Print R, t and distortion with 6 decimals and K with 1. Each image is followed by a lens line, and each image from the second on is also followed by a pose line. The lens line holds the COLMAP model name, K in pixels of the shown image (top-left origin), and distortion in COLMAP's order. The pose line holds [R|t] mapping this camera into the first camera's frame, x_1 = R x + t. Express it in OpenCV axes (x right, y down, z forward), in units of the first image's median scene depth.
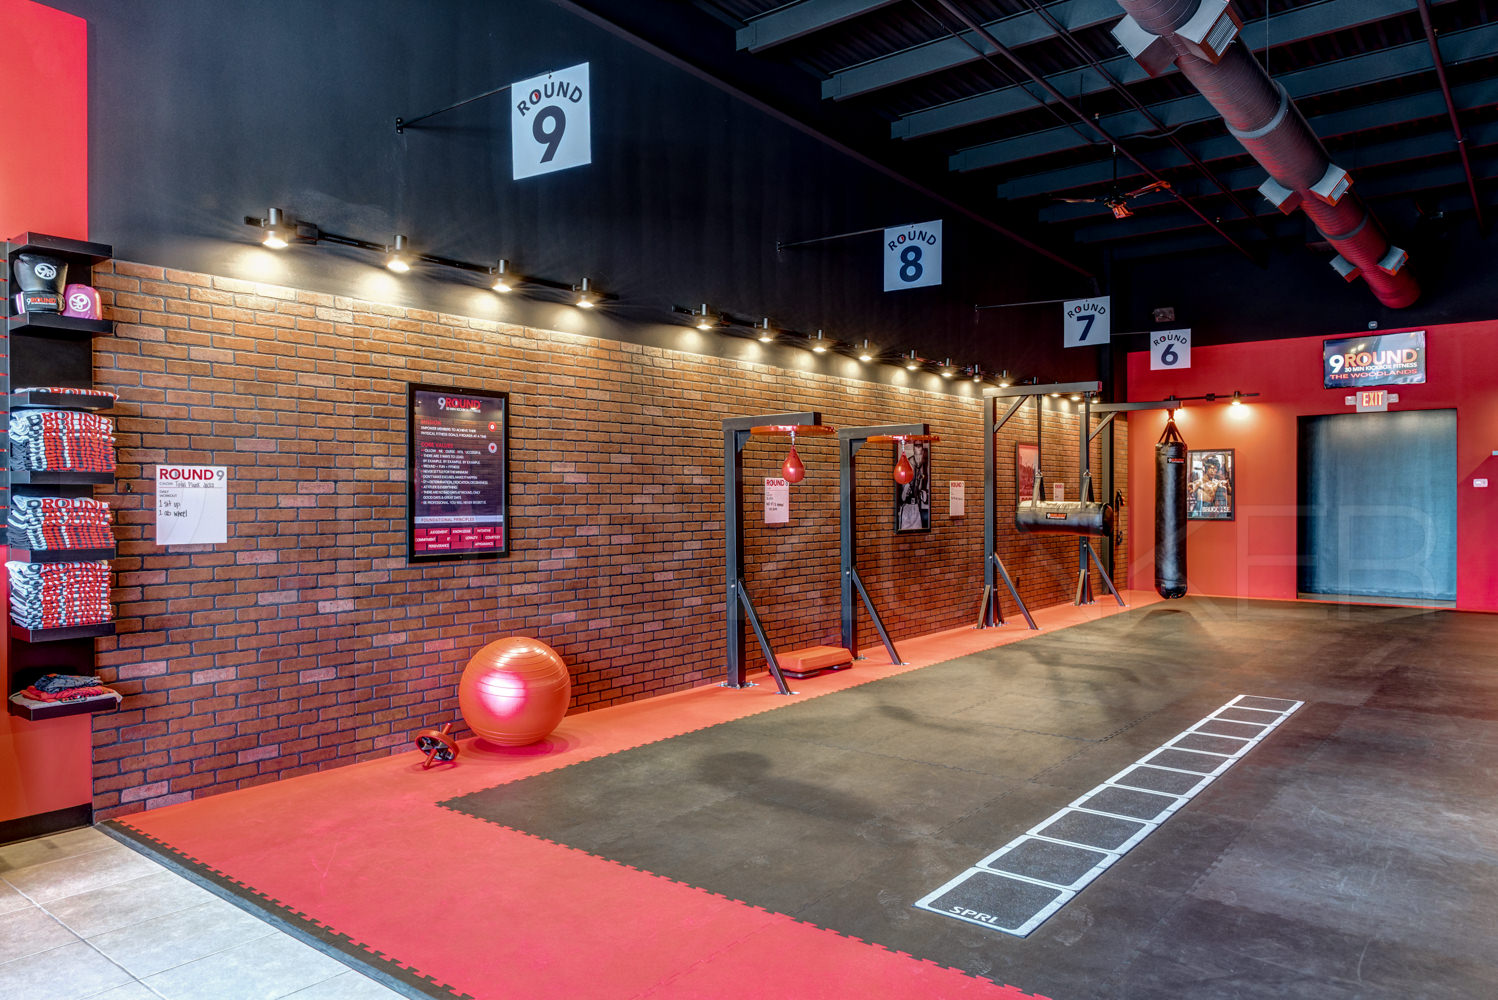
lens RADIAL K [[1021.1, 0, 739.4], [0, 1021.1, 506.4], [0, 0, 1]] dist [0.012007, -0.006911]
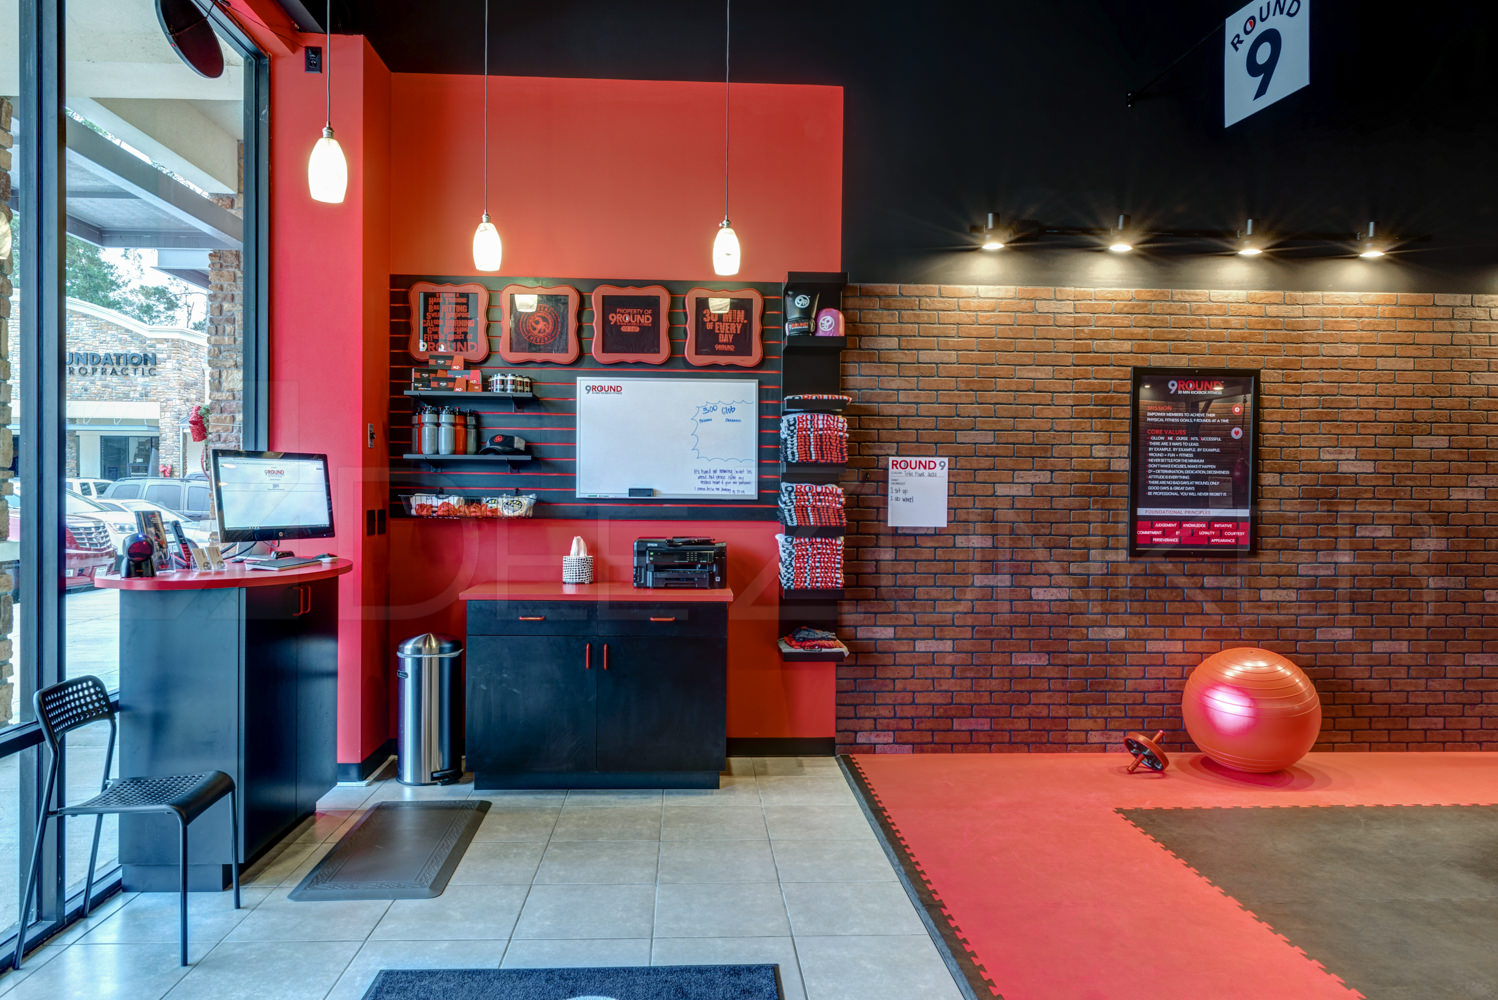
lens RADIAL K [[1021.1, 0, 735.0], [0, 1021.1, 504.7], [0, 0, 1]] dist [0.012007, -0.006911]
pose [[0.666486, 0.019583, -0.745260, 0.163231], [-0.017687, 0.999789, 0.010454, 0.004314], [0.745307, 0.006214, 0.666692, 0.097929]]
